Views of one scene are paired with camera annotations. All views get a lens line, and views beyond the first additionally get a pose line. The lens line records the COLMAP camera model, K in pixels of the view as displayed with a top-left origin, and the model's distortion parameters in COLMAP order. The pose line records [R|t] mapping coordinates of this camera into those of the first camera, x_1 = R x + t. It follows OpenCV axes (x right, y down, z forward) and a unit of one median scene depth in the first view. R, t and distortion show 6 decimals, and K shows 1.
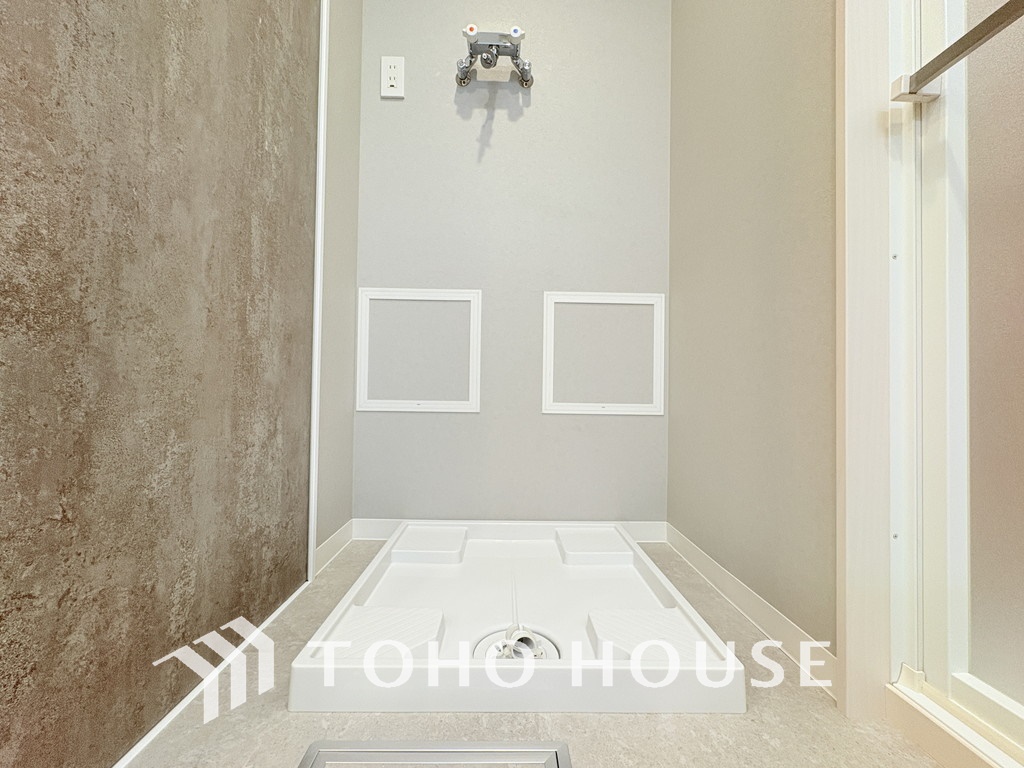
lens RADIAL K [[408.7, 0, 510.0], [0, 408.7, 383.1], [0, 0, 1]] dist [-0.000820, -0.001082]
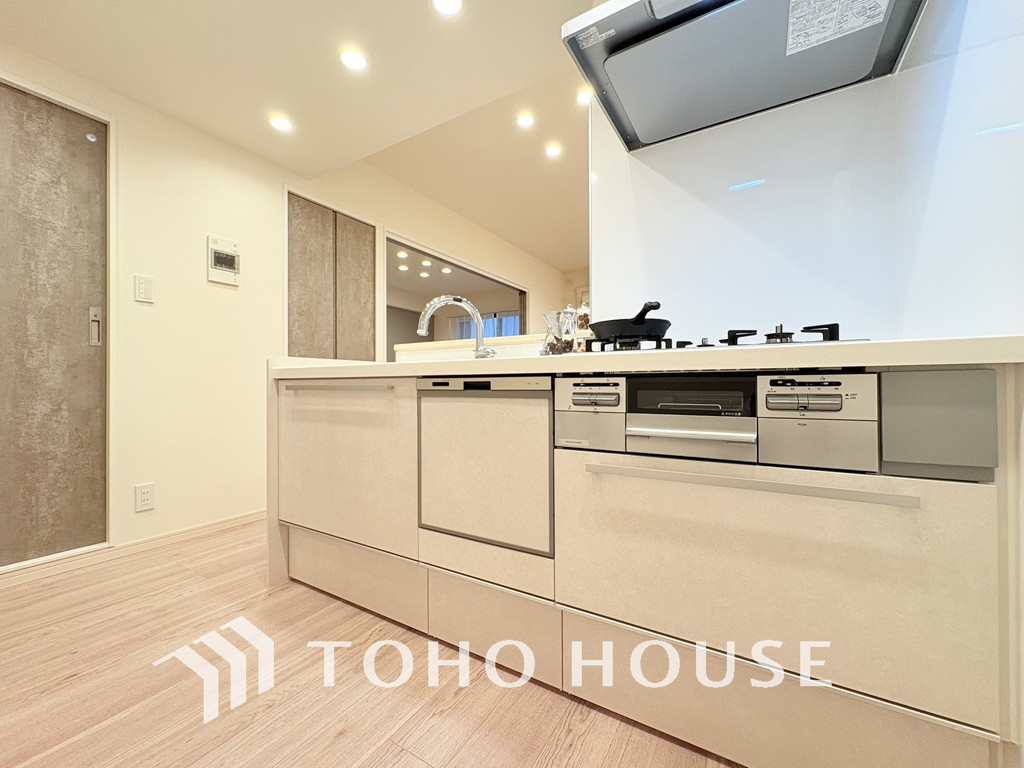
lens RADIAL K [[408.7, 0, 510.0], [0, 408.7, 383.1], [0, 0, 1]] dist [-0.000820, -0.001082]
pose [[0.849224, -0.023395, -0.527514, 4.622266], [0.027166, 0.999631, -0.000599, 0.939681], [0.527333, -0.013822, 0.849546, -2.635298]]
